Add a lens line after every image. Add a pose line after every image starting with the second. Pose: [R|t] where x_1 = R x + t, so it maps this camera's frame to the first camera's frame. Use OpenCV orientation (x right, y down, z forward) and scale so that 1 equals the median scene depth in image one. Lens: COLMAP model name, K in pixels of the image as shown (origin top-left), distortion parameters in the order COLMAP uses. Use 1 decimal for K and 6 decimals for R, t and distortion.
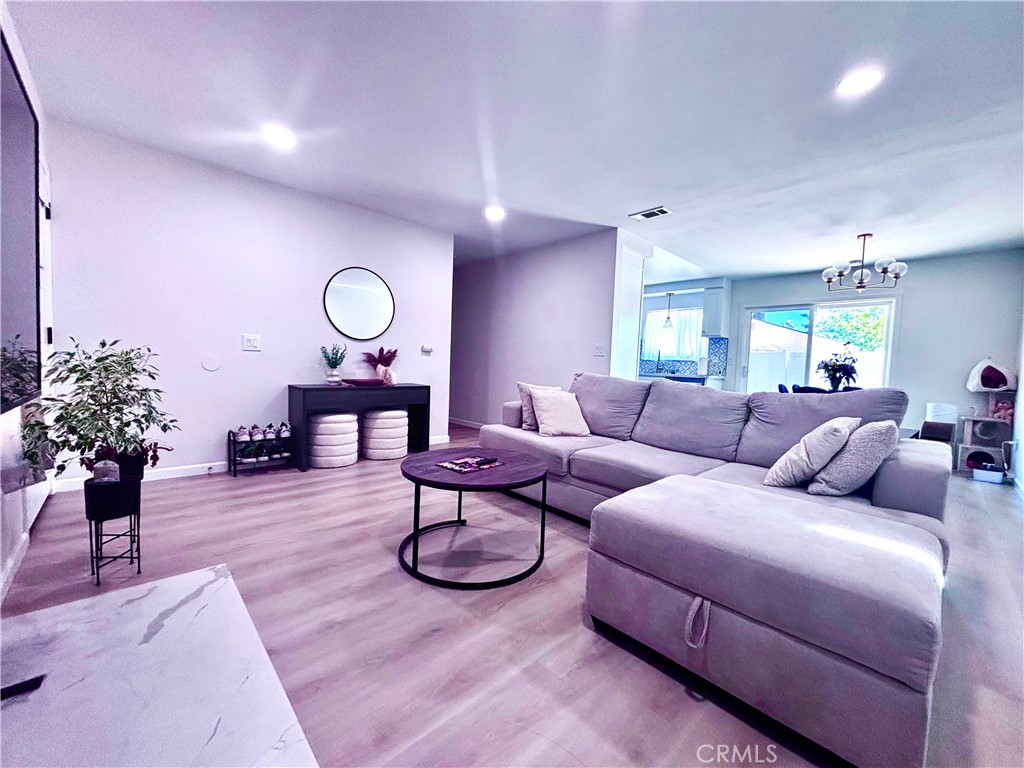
lens RADIAL K [[407.1, 0, 513.5], [0, 407.1, 386.2], [0, 0, 1]] dist [-0.000477, -0.000227]
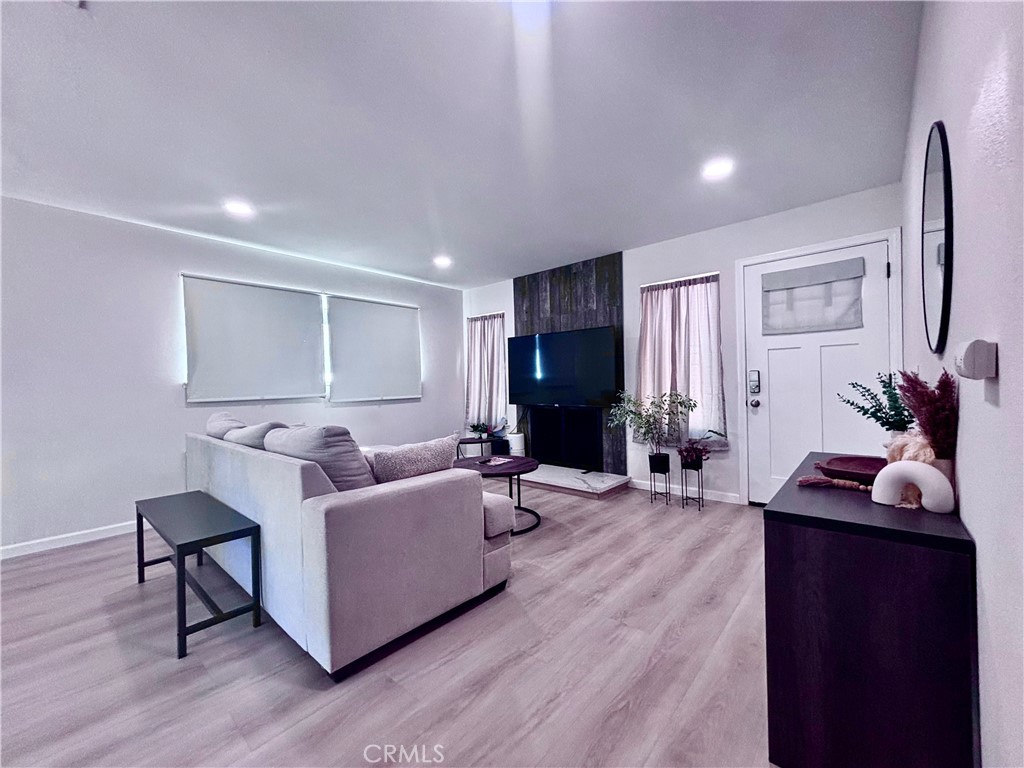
lens RADIAL K [[407.1, 0, 513.5], [0, 407.1, 386.2], [0, 0, 1]] dist [-0.000477, -0.000227]
pose [[-0.995421, -0.017487, -0.093971, -0.024787], [-0.023186, 0.997935, 0.059900, -0.174452], [0.092730, 0.061804, -0.993771, 2.261539]]
